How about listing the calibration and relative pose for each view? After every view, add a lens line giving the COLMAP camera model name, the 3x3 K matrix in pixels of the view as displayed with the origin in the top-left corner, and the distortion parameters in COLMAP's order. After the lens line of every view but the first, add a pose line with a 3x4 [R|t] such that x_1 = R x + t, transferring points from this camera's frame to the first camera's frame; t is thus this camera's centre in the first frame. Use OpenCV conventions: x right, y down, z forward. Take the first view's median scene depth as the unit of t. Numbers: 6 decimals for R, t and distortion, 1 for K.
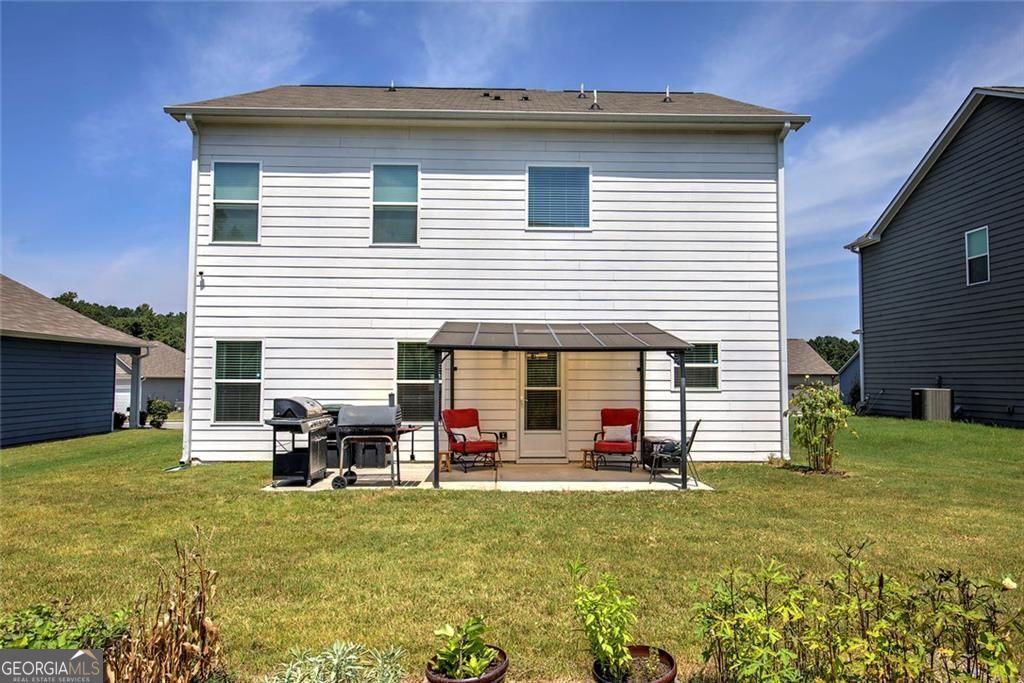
lens RADIAL K [[681.6, 0, 512.0], [0, 681.6, 341.5], [0, 0, 1]] dist [-0.000283, -0.000871]
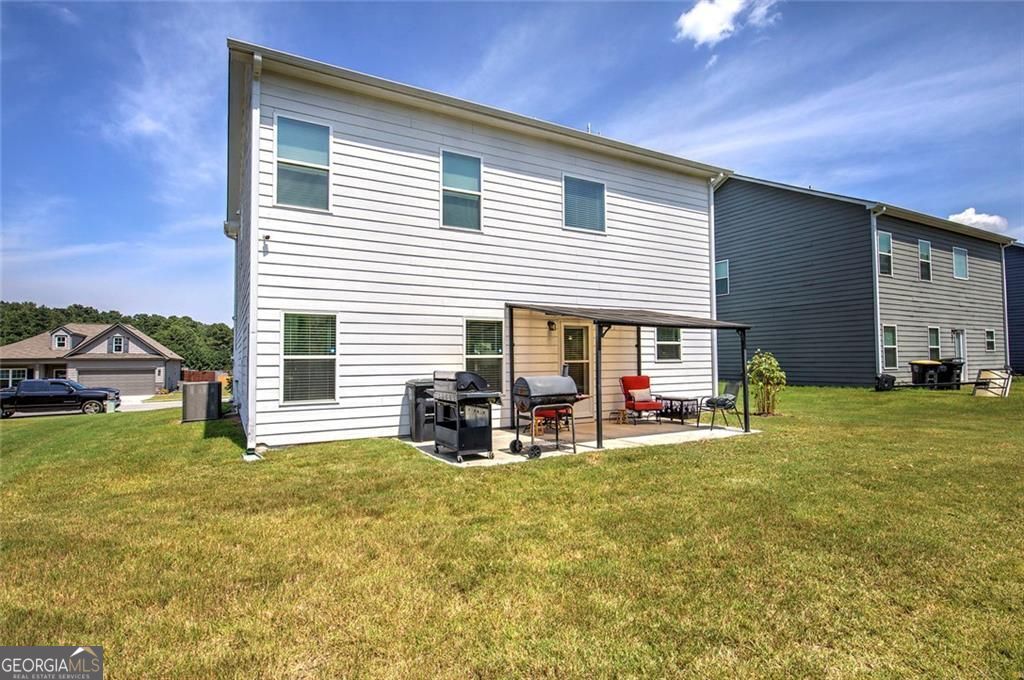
lens RADIAL K [[514.2, 0, 512.0], [0, 514.2, 340.0], [0, 0, 1]] dist [0.000854, -0.000037]
pose [[0.883351, 0.007466, 0.468653, -0.480788], [-0.013496, 0.999864, 0.009511, 0.023680], [-0.468518, -0.014727, 0.883331, 0.245781]]
